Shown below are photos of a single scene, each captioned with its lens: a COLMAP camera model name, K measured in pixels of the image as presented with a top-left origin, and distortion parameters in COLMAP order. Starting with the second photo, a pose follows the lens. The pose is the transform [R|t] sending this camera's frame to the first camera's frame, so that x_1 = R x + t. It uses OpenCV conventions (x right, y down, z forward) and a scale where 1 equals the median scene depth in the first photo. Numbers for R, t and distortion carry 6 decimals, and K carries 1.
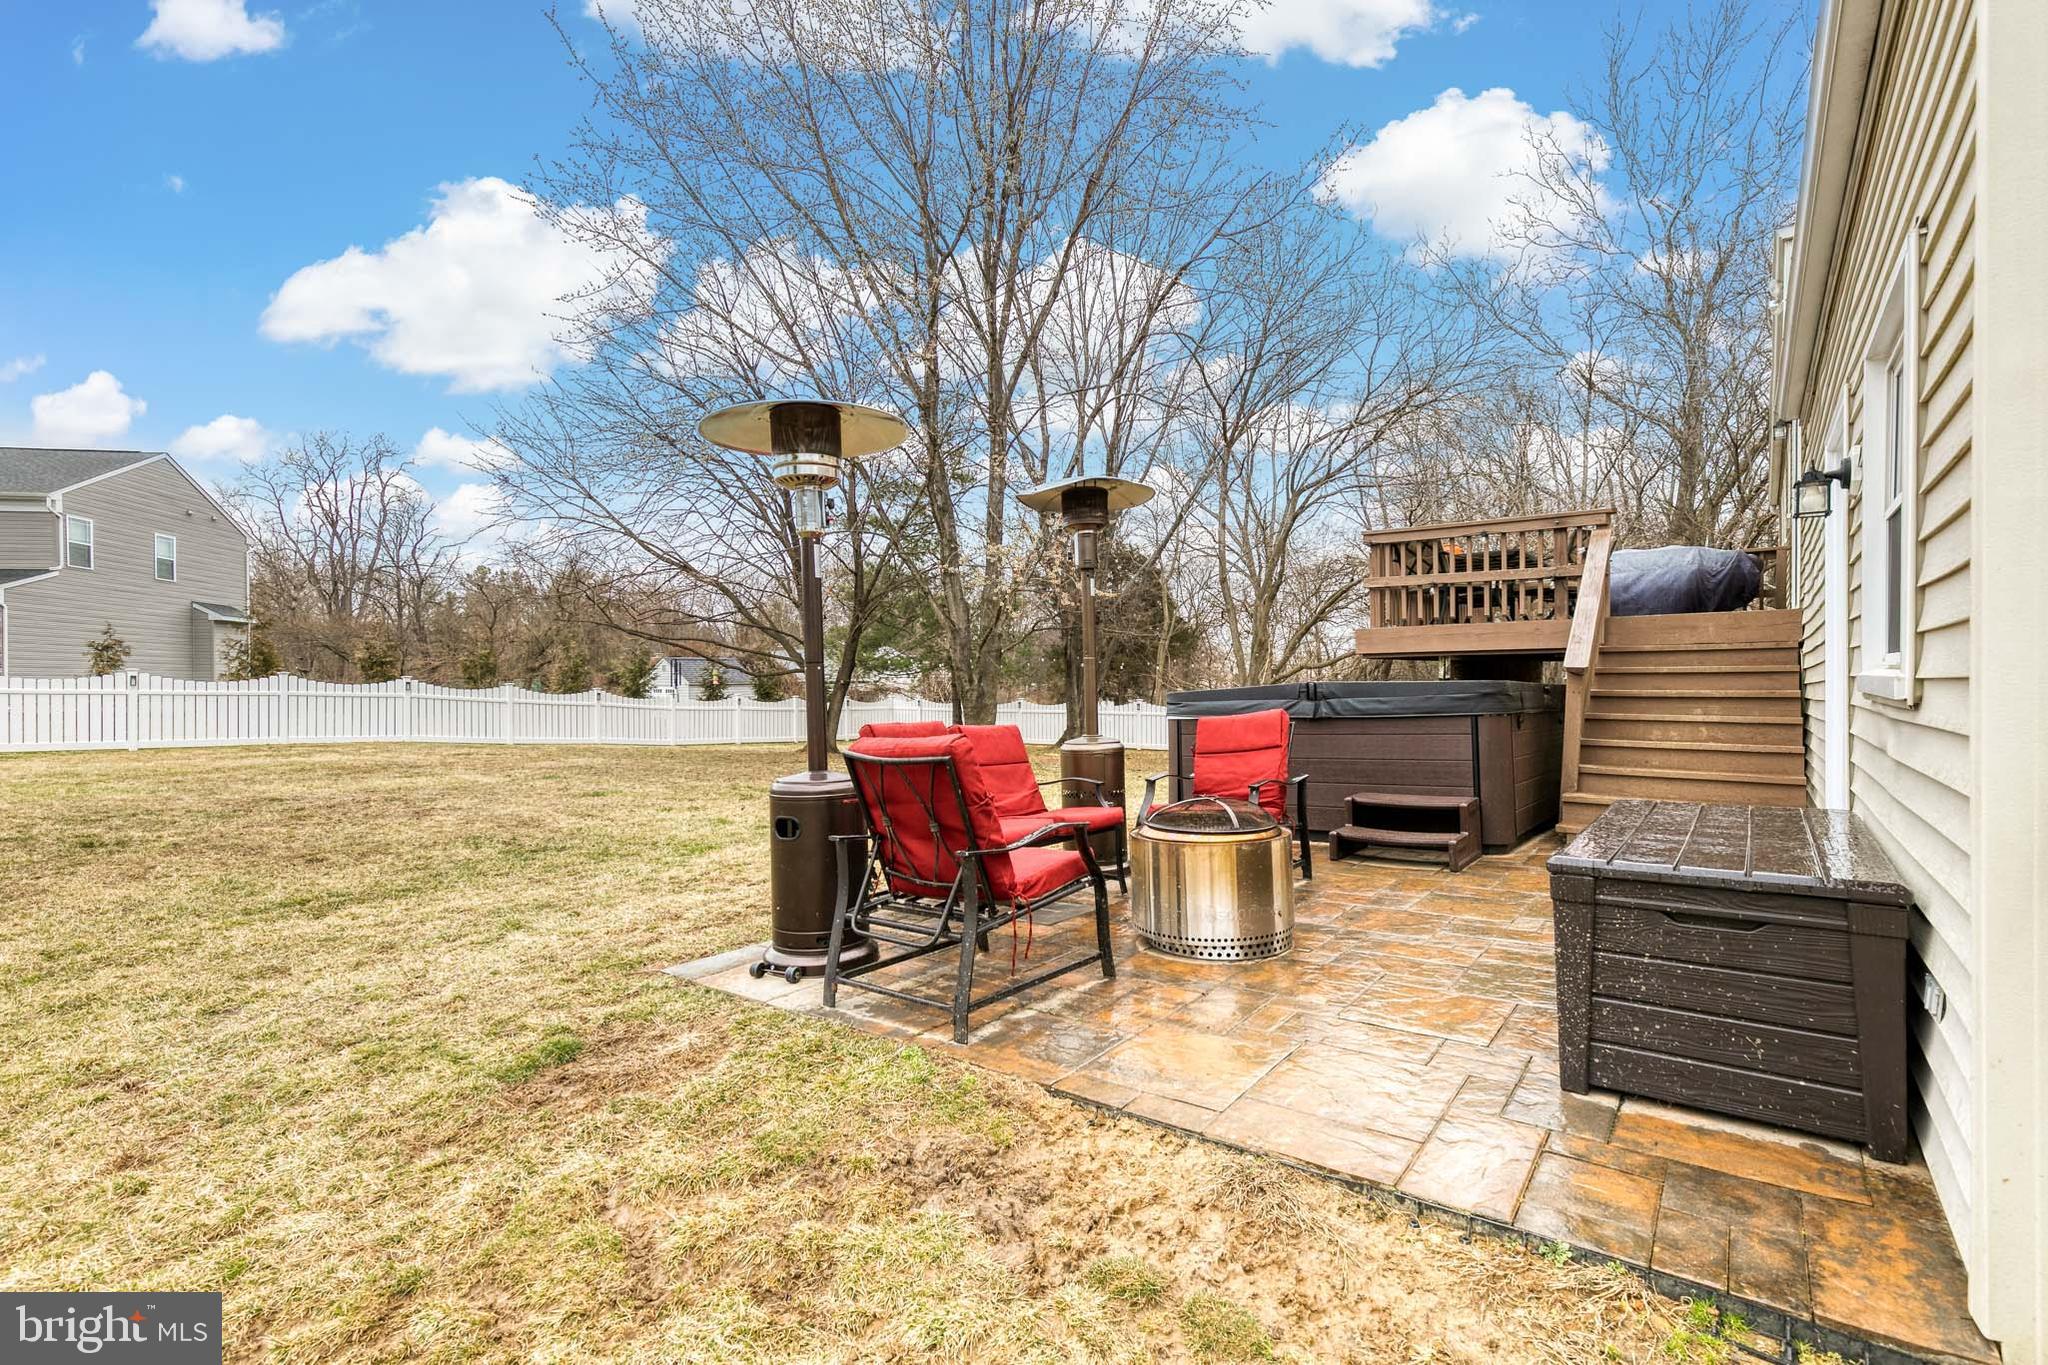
lens RADIAL K [[923.8, 0, 1028.4], [0, 923.8, 680.7], [0, 0, 1]] dist [0.011219, -0.002937]
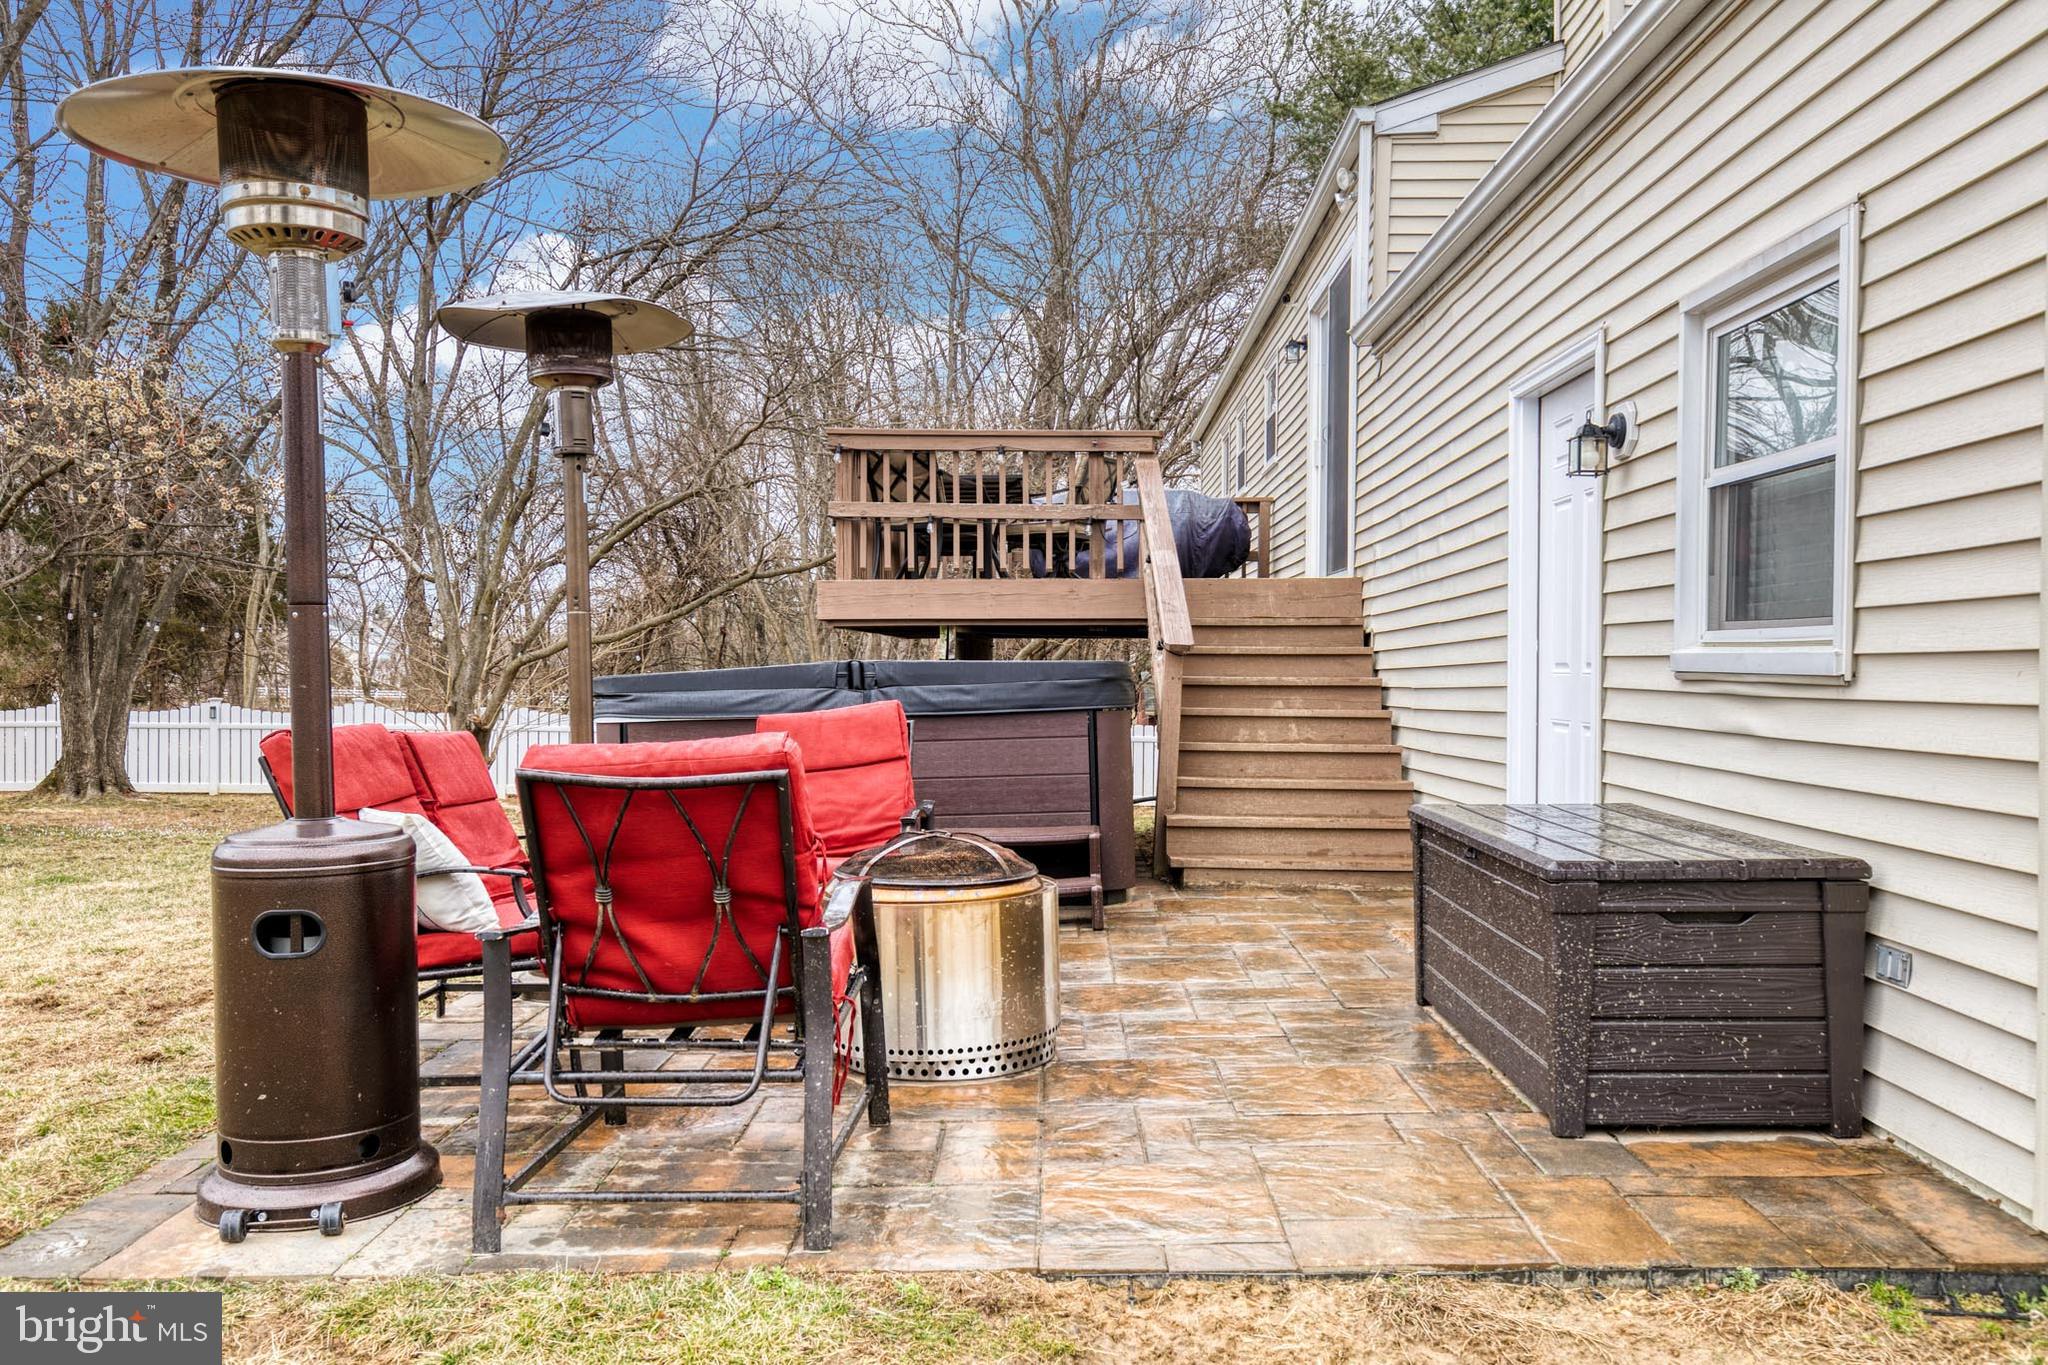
lens RADIAL K [[1586.5, 0, 1021.5], [0, 1586.5, 686.0], [0, 0, 1]] dist [-0.000738, 0.005813]
pose [[0.813737, 0.002399, 0.581228, -0.423564], [-0.009440, 0.999914, 0.009089, 0.013886], [-0.581157, -0.012883, 0.813690, 0.073859]]
